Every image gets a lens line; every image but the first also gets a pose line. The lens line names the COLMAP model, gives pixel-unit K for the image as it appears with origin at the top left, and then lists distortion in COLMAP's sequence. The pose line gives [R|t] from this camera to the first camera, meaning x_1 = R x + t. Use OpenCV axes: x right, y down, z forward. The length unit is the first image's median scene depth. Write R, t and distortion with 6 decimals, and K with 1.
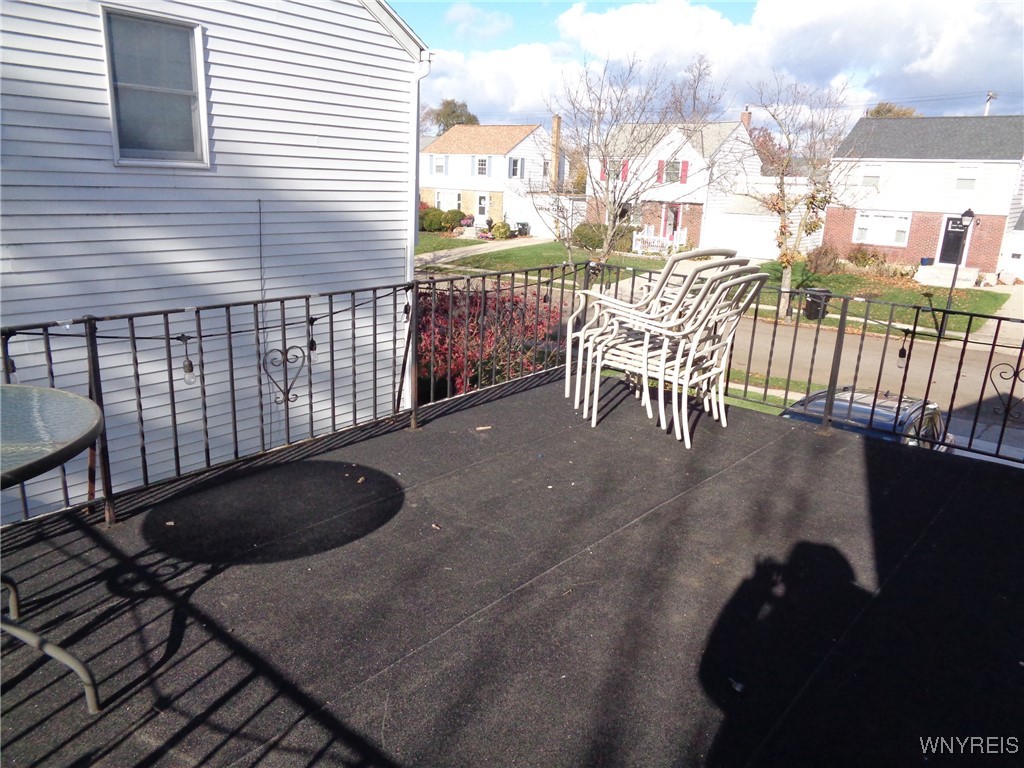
lens RADIAL K [[757.8, 0, 512.0], [0, 757.8, 384.0], [0, 0, 1]] dist [-0.002713, 0.004373]
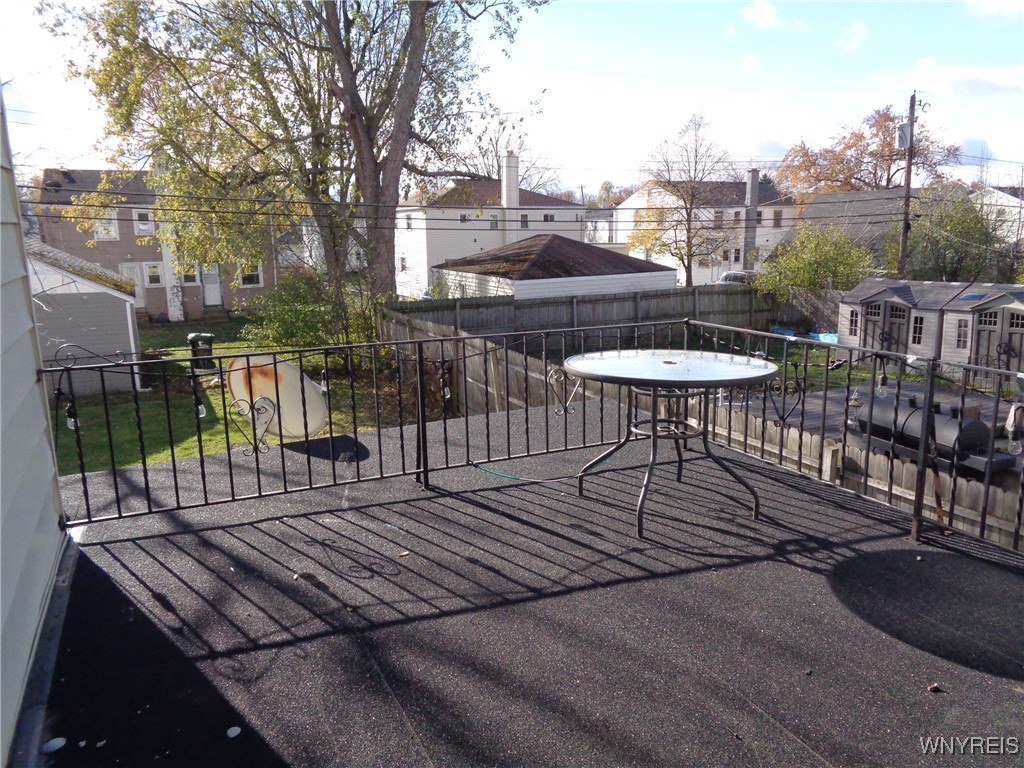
lens RADIAL K [[761.2, 0, 512.0], [0, 761.2, 384.0], [0, 0, 1]] dist [0.007491, 0.007369]
pose [[-0.430334, 0.147561, -0.890527, 0.825703], [-0.244343, 0.930675, 0.272289, -0.224697], [0.868970, 0.334769, -0.364445, 0.984871]]
